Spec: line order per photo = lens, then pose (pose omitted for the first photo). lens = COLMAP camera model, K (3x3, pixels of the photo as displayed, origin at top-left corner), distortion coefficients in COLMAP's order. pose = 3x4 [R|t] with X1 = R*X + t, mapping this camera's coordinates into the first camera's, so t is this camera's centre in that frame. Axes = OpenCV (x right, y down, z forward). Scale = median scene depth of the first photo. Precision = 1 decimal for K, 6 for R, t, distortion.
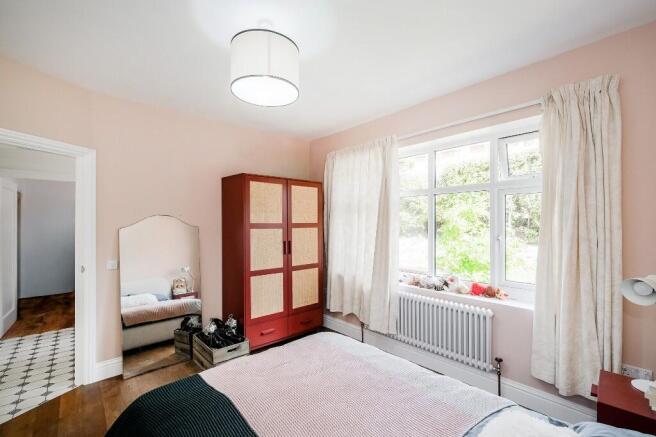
lens RADIAL K [[285.7, 0, 326.5], [0, 285.7, 224.0], [0, 0, 1]] dist [-0.000426, -0.000038]
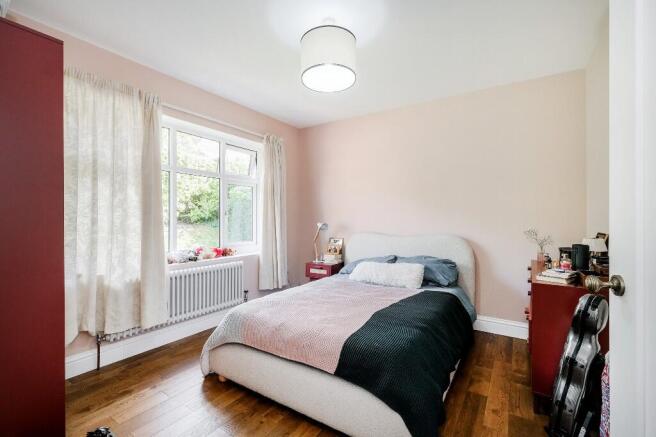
lens RADIAL K [[286.9, 0, 335.2], [0, 286.9, 219.0], [0, 0, 1]] dist [0.000094, 0.000094]
pose [[-0.274826, 0.000407, 0.961494, -0.838452], [-0.008155, 0.999963, -0.002754, 0.068667], [-0.961459, -0.008598, -0.274813, 0.792209]]
